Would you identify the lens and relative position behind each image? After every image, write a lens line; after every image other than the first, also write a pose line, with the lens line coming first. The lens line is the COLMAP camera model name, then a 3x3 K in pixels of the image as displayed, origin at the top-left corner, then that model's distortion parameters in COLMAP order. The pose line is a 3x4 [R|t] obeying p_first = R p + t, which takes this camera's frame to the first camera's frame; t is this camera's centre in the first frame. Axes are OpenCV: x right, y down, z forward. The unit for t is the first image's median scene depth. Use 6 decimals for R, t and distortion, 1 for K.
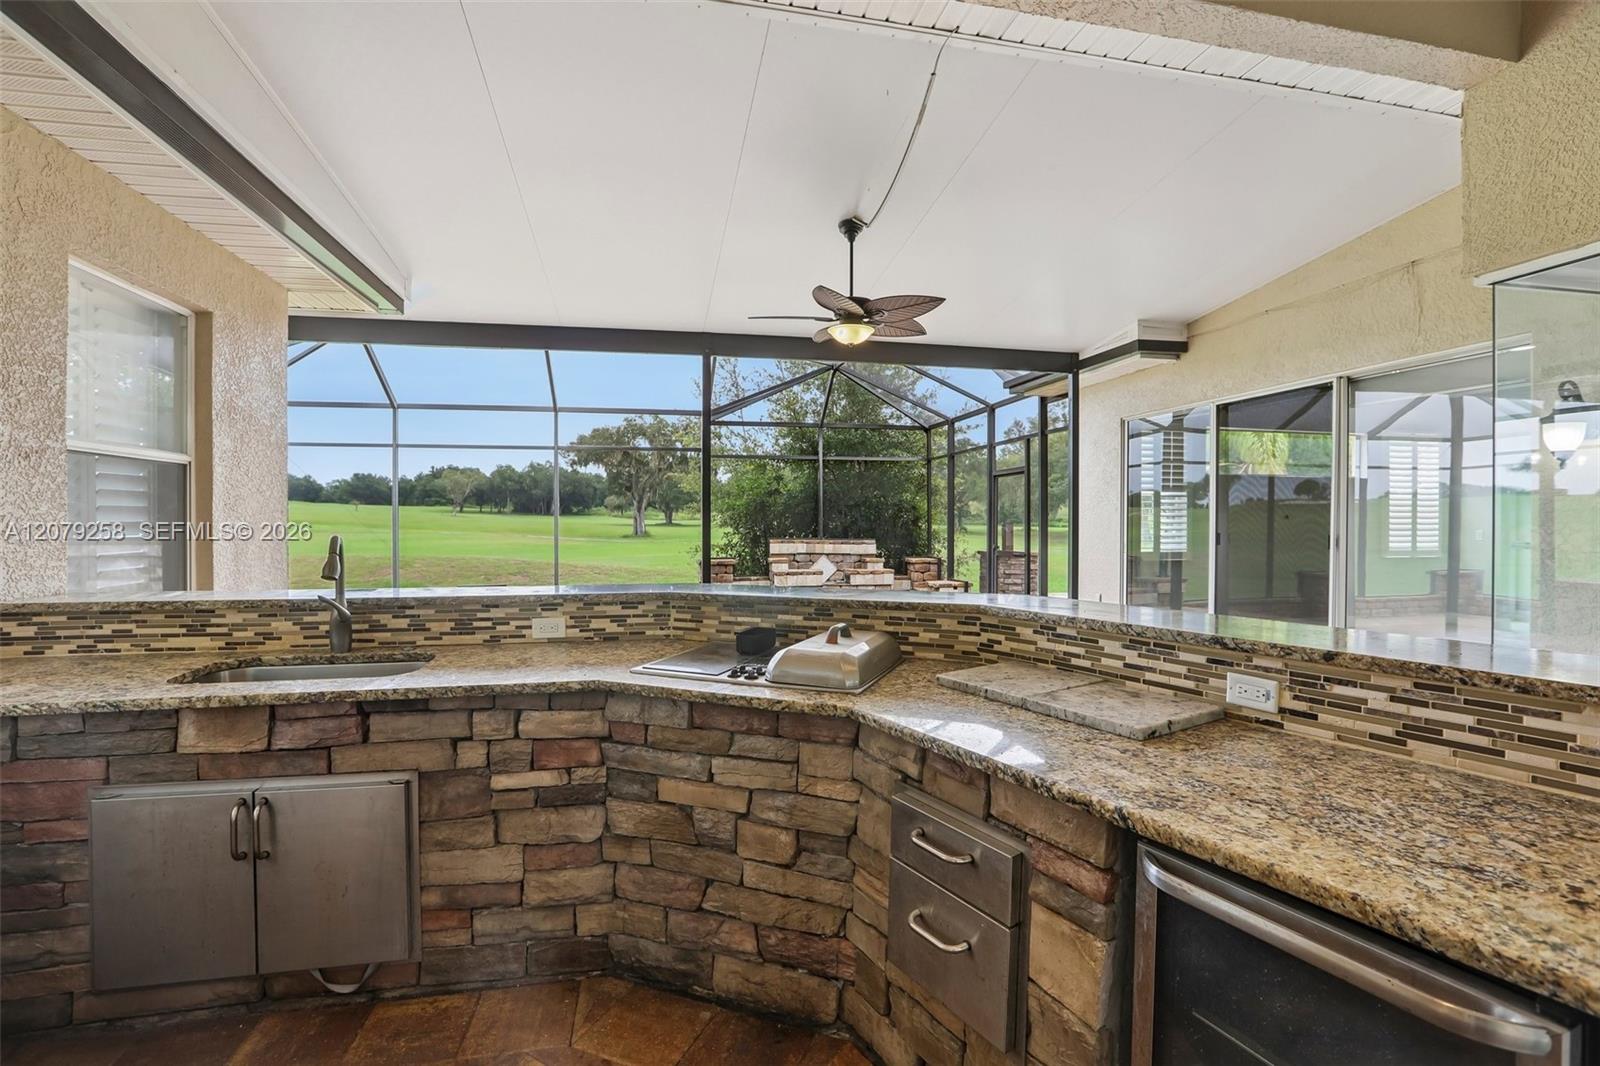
lens RADIAL K [[733.8, 0, 799.1], [0, 733.8, 530.7], [0, 0, 1]] dist [-0.044375, 0.013784]
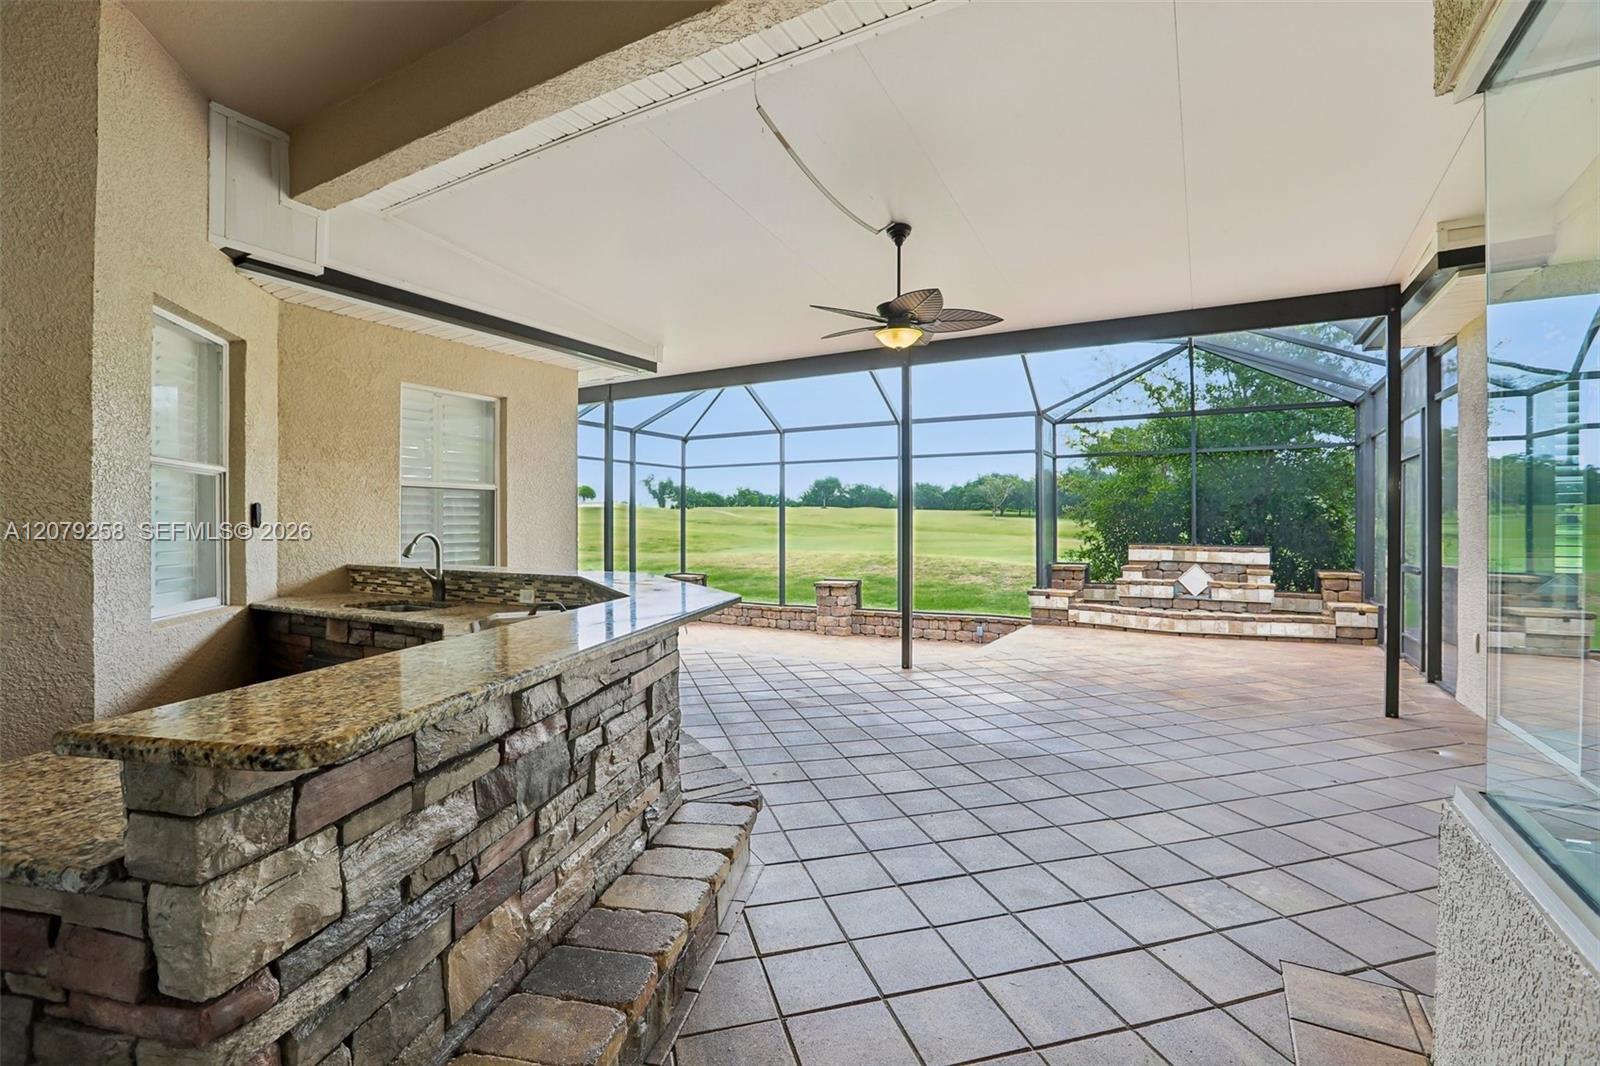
lens RADIAL K [[733.8, 0, 792.0], [0, 733.8, 533.0], [0, 0, 1]] dist [-0.044375, 0.013784]
pose [[0.746958, 0.006539, -0.664839, 1.312294], [-0.007712, 0.999970, 0.001170, -0.001255], [0.664826, 0.004253, 0.746986, 0.317271]]
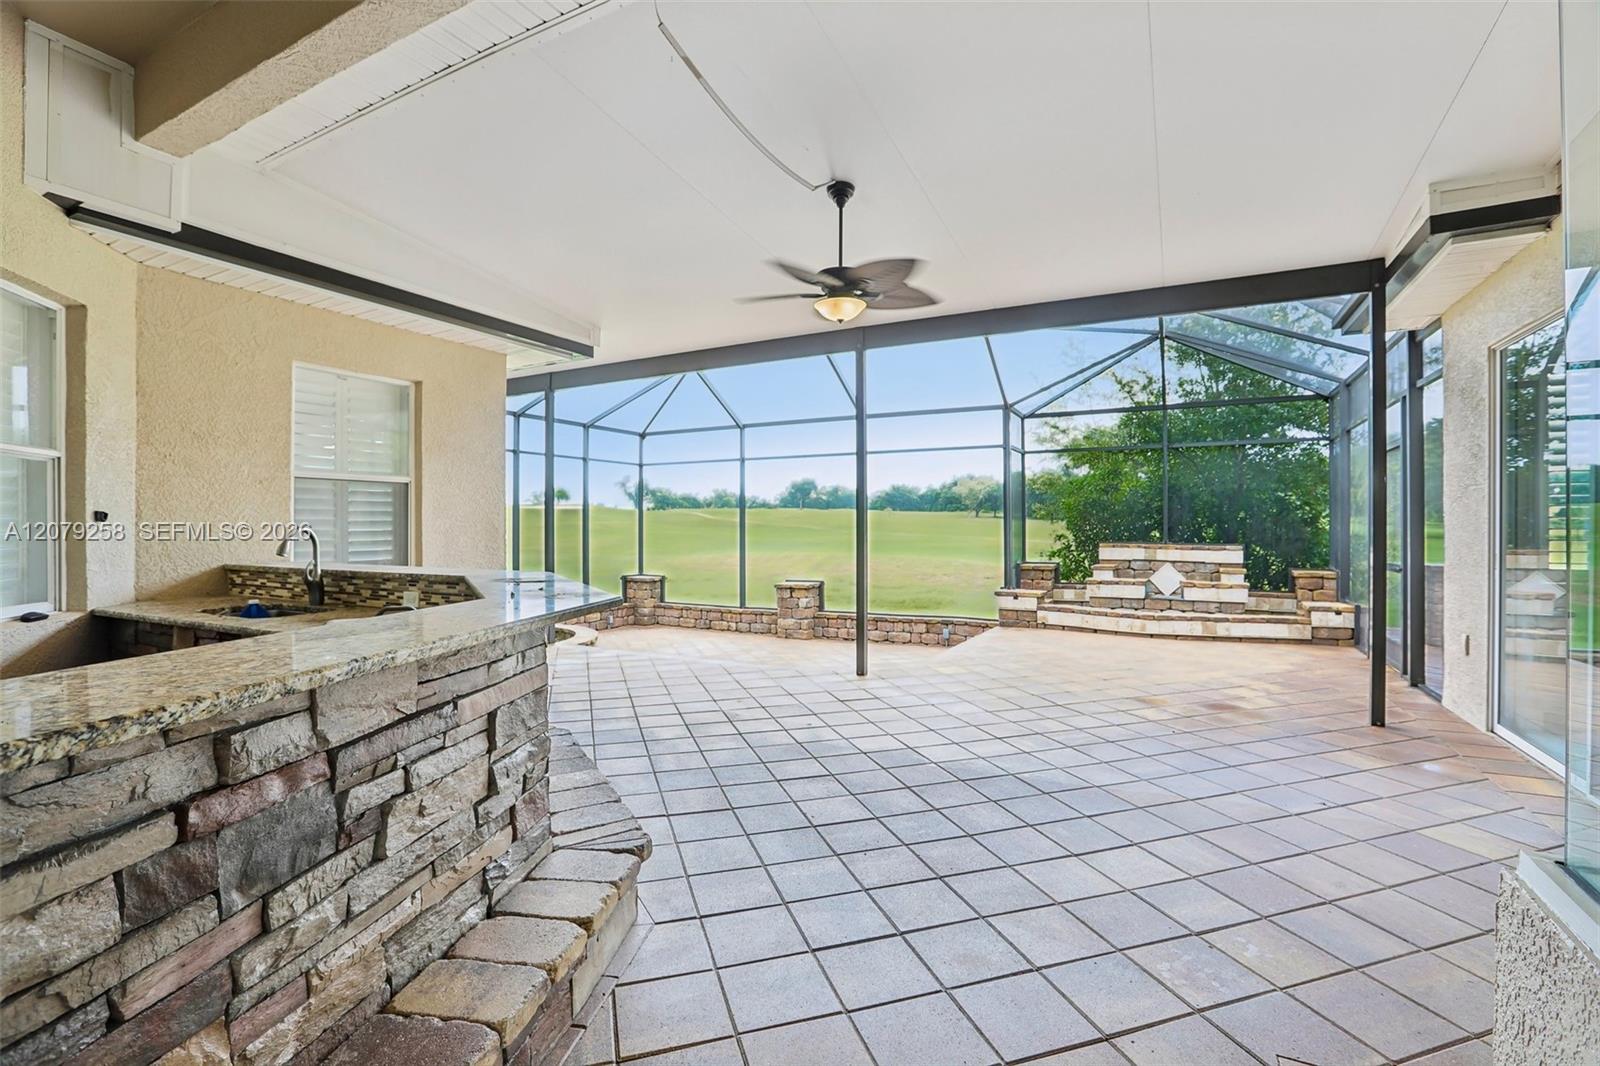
lens RADIAL K [[733.8, 0, 792.2], [0, 733.8, 532.6], [0, 0, 1]] dist [-0.044375, 0.013784]
pose [[0.767566, 0.002927, -0.640963, 1.254090], [-0.005575, 0.999982, -0.002109, 0.017963], [0.640946, 0.005192, 0.767569, 0.564320]]
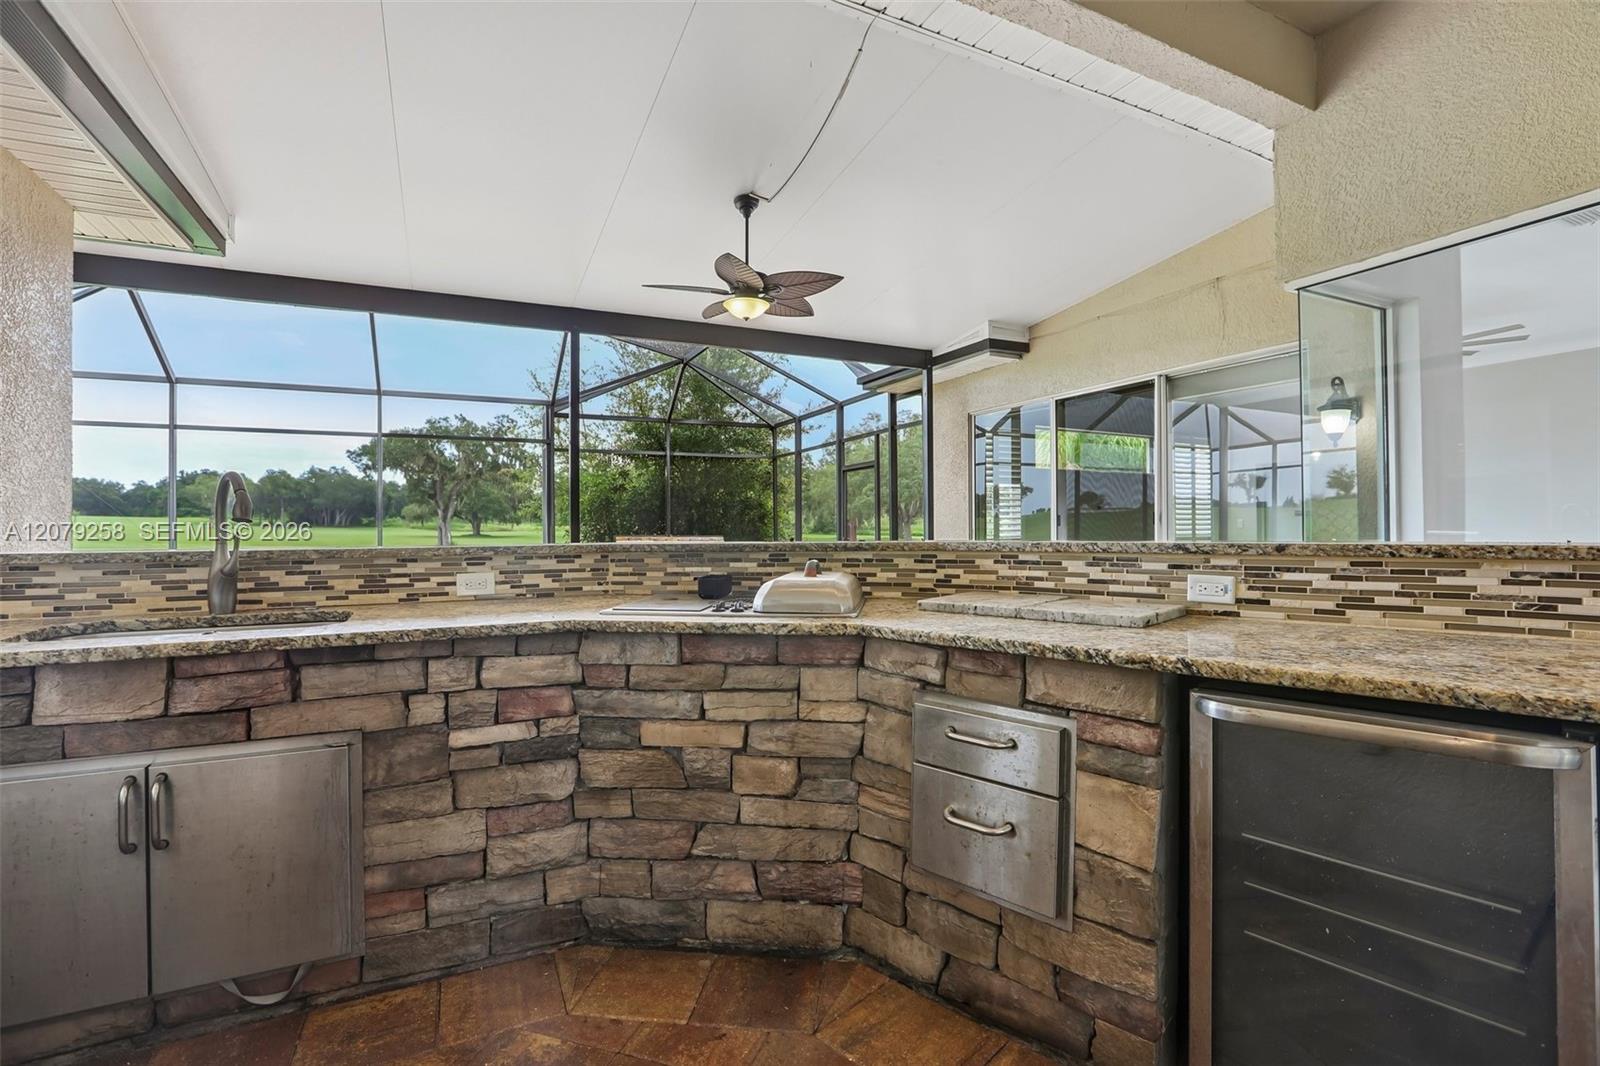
lens RADIAL K [[733.8, 0, 804.6], [0, 733.8, 529.4], [0, 0, 1]] dist [-0.044375, 0.013784]
pose [[0.968623, -0.006862, 0.248441, -0.216489], [0.010791, 0.999837, -0.014453, 0.104330], [-0.248301, 0.016681, 0.968539, 0.028947]]
